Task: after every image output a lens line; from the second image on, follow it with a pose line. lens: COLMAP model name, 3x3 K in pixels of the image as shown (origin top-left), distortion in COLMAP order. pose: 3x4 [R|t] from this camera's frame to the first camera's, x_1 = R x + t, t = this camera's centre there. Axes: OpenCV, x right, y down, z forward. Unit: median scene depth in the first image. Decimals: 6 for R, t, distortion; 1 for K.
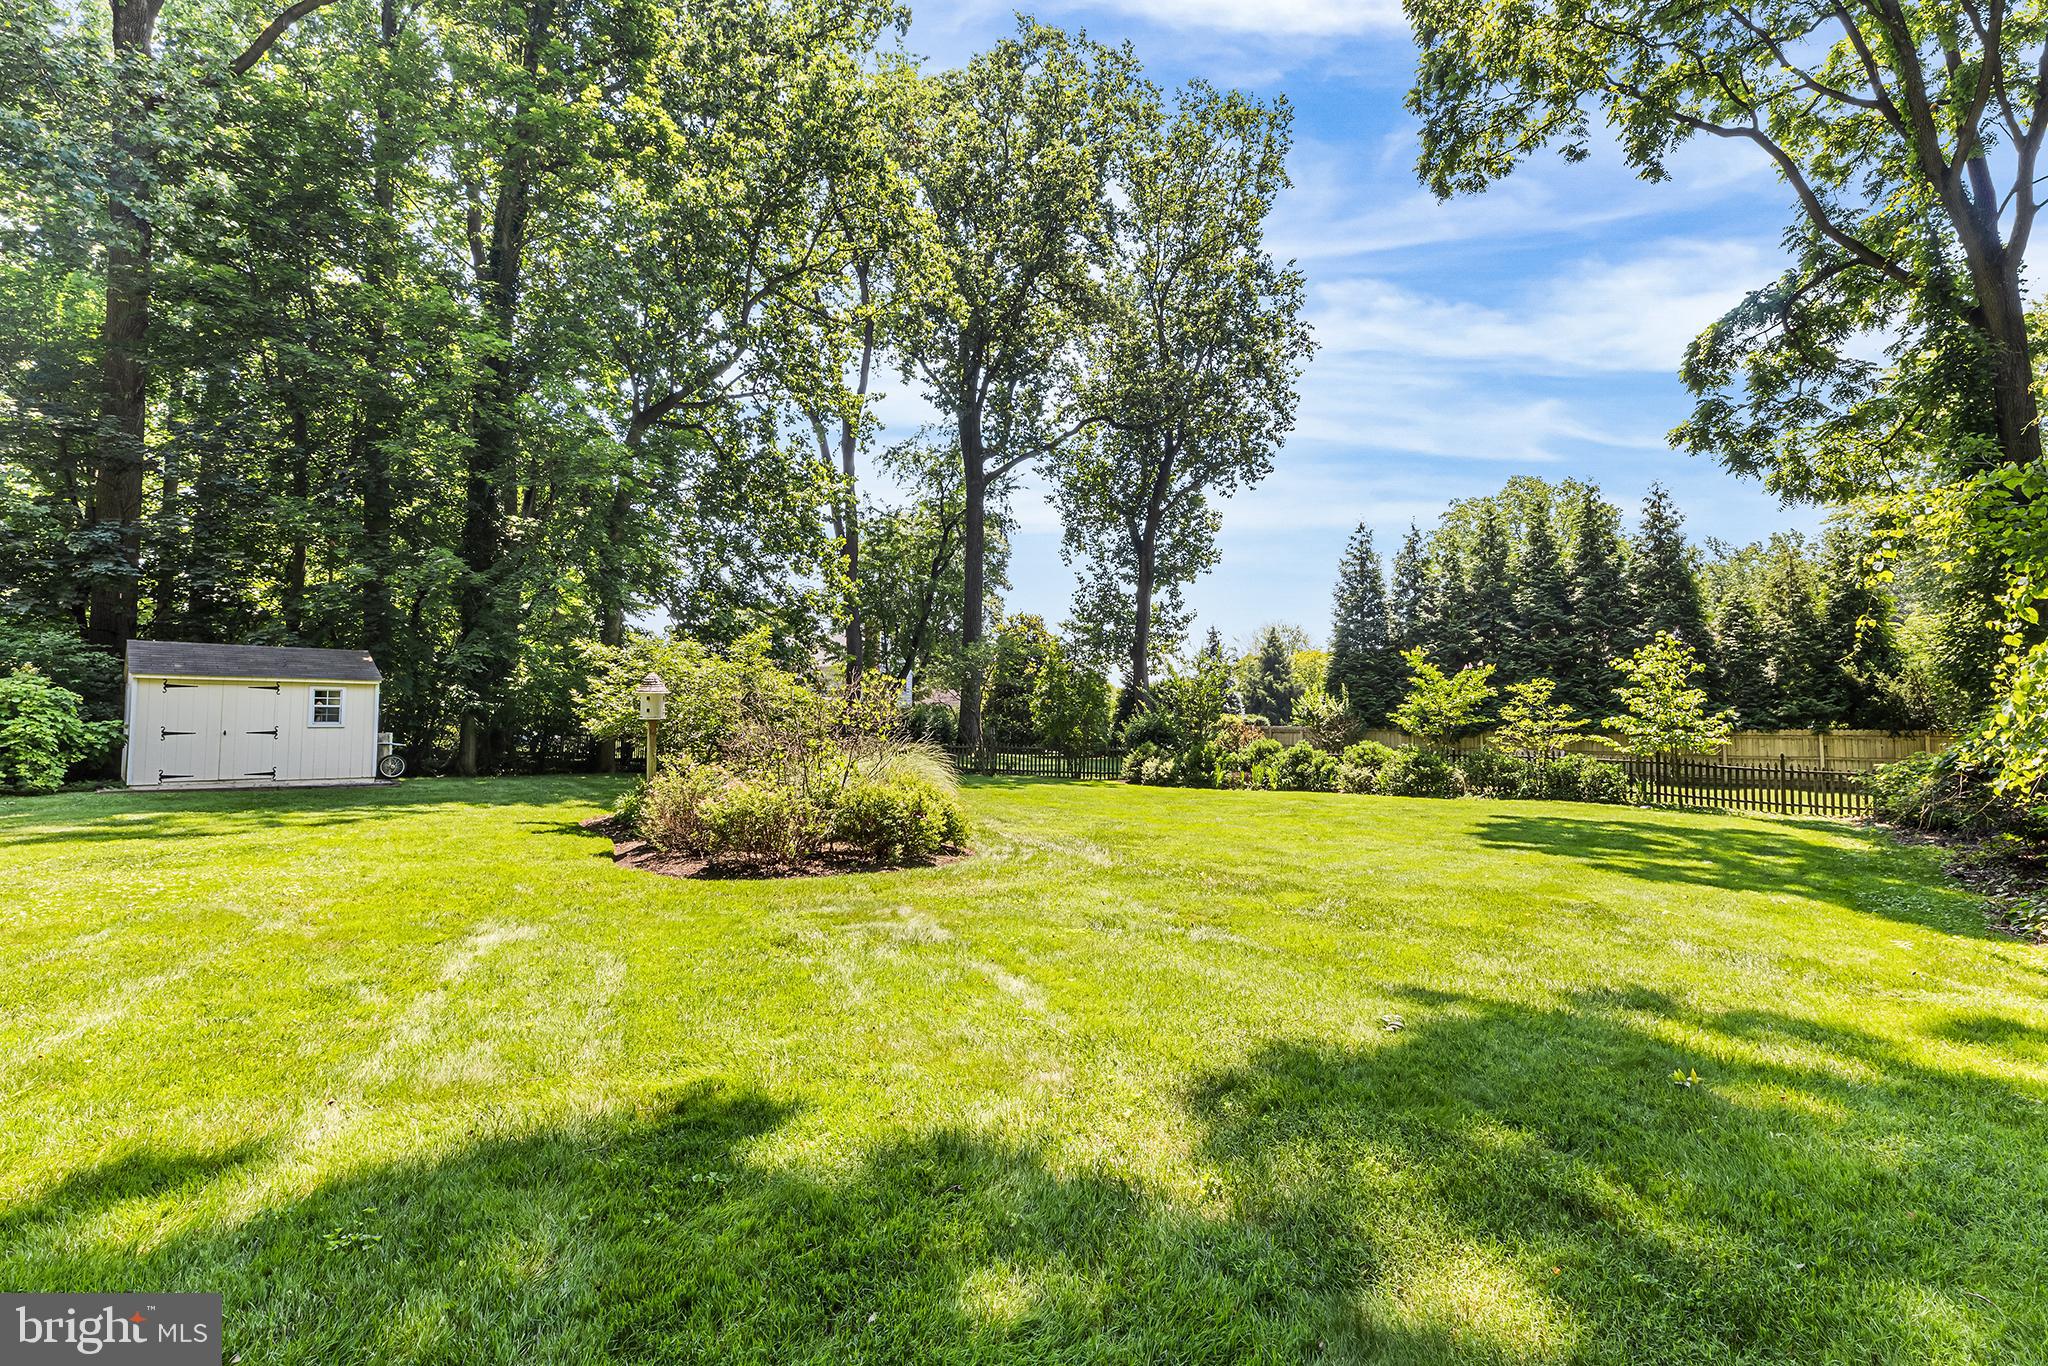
lens RADIAL K [[908.2, 0, 1030.8], [0, 908.2, 681.3], [0, 0, 1]] dist [0.001632, 0.000146]
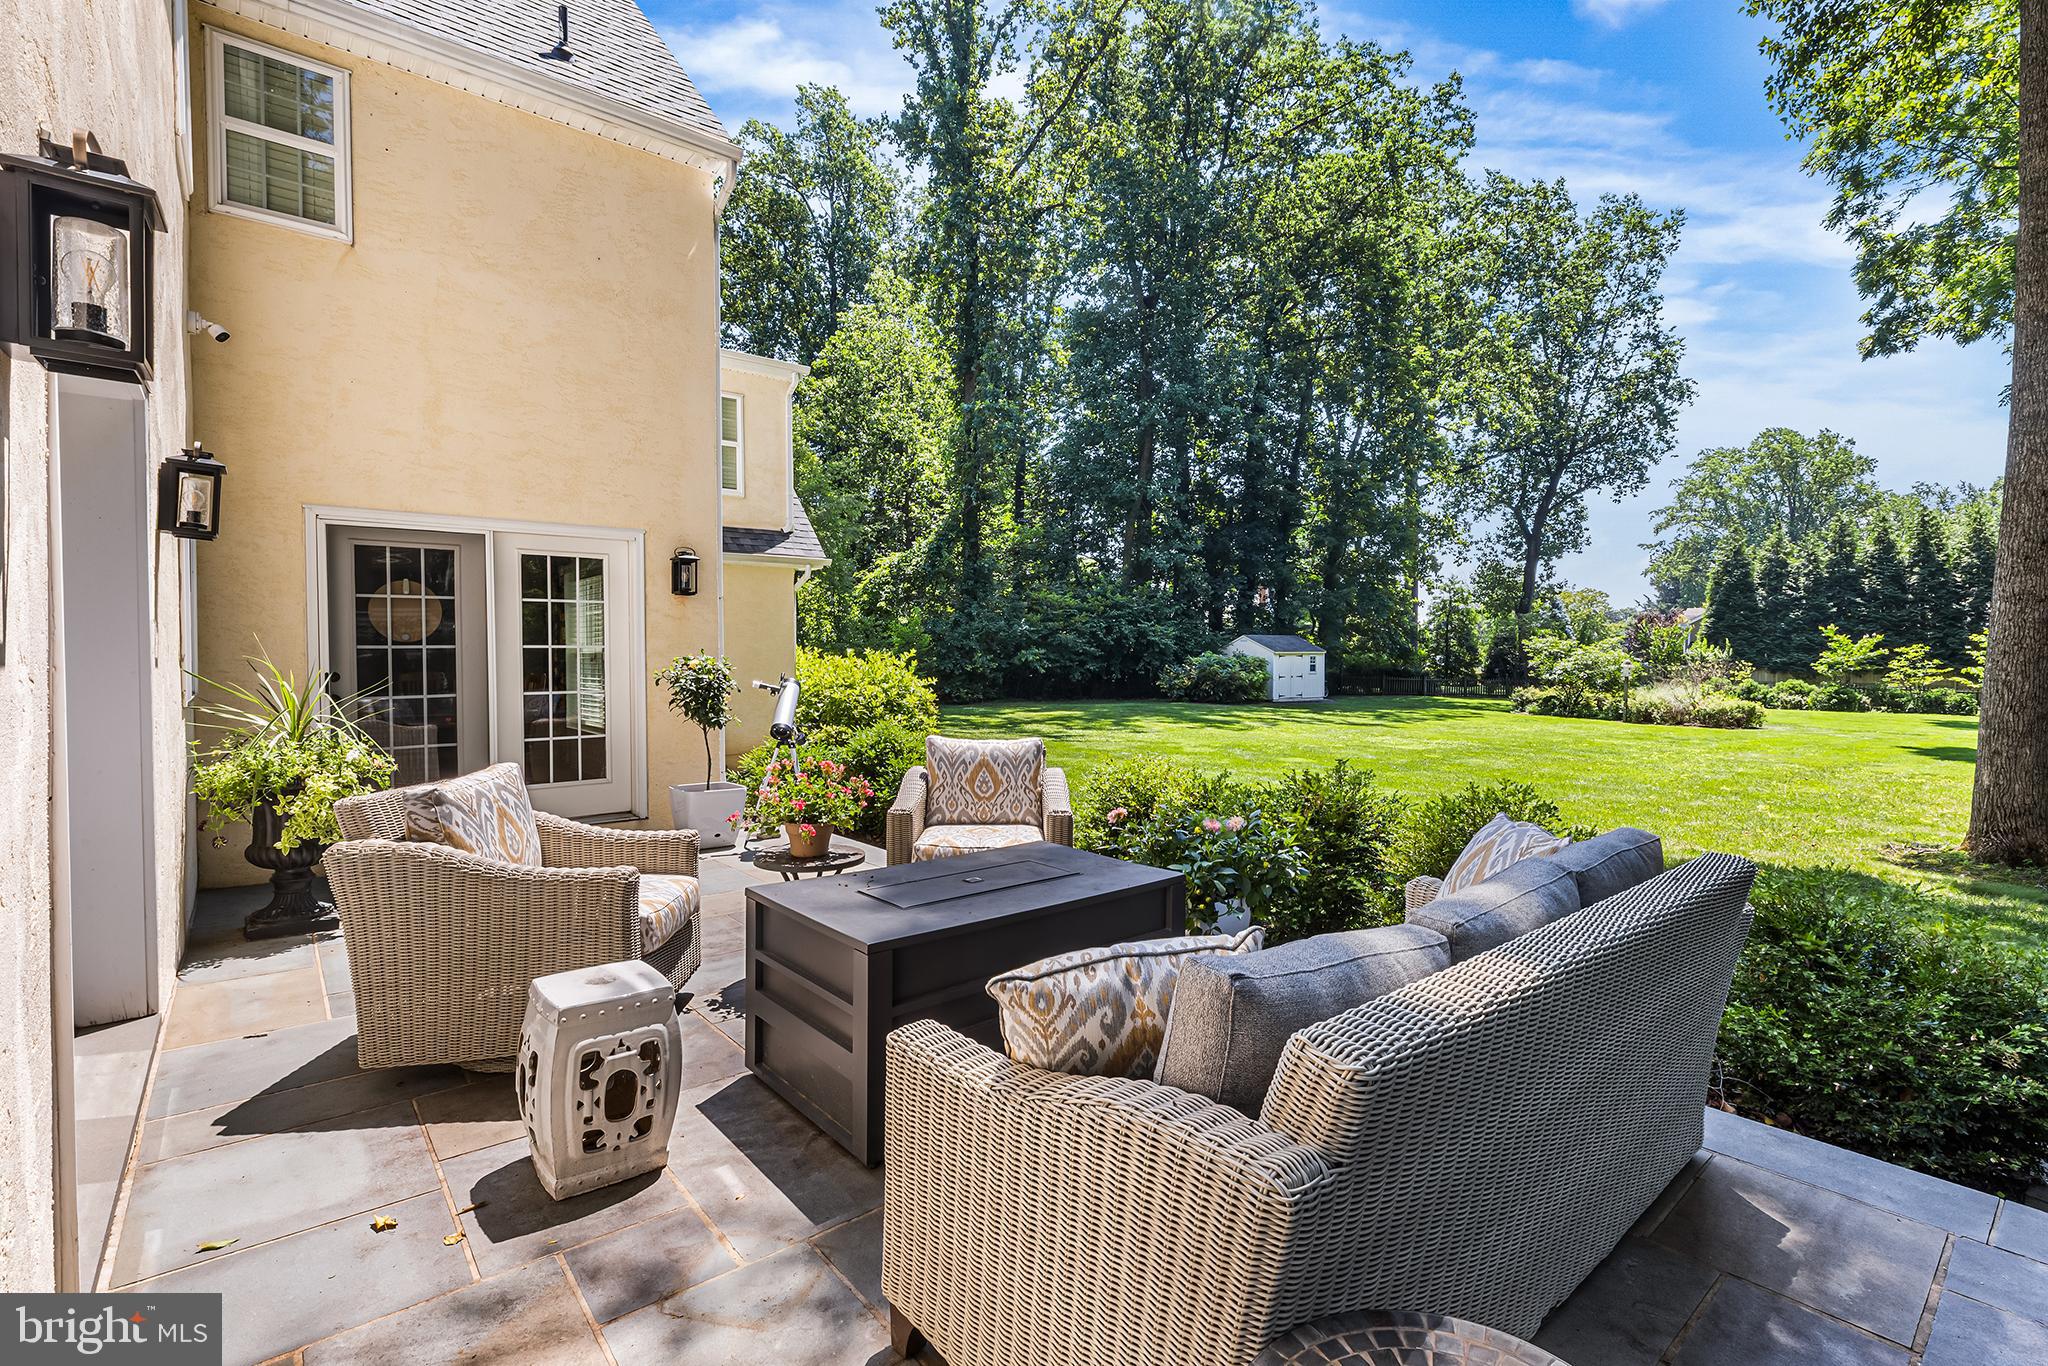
lens RADIAL K [[908.2, 0, 1015.0], [0, 908.2, 674.8], [0, 0, 1]] dist [0.001632, 0.000146]
pose [[0.991320, 0.002171, -0.131450, -0.659307], [0.008051, 0.996985, 0.077180, -0.066712], [0.131221, -0.077568, 0.988314, -0.679568]]
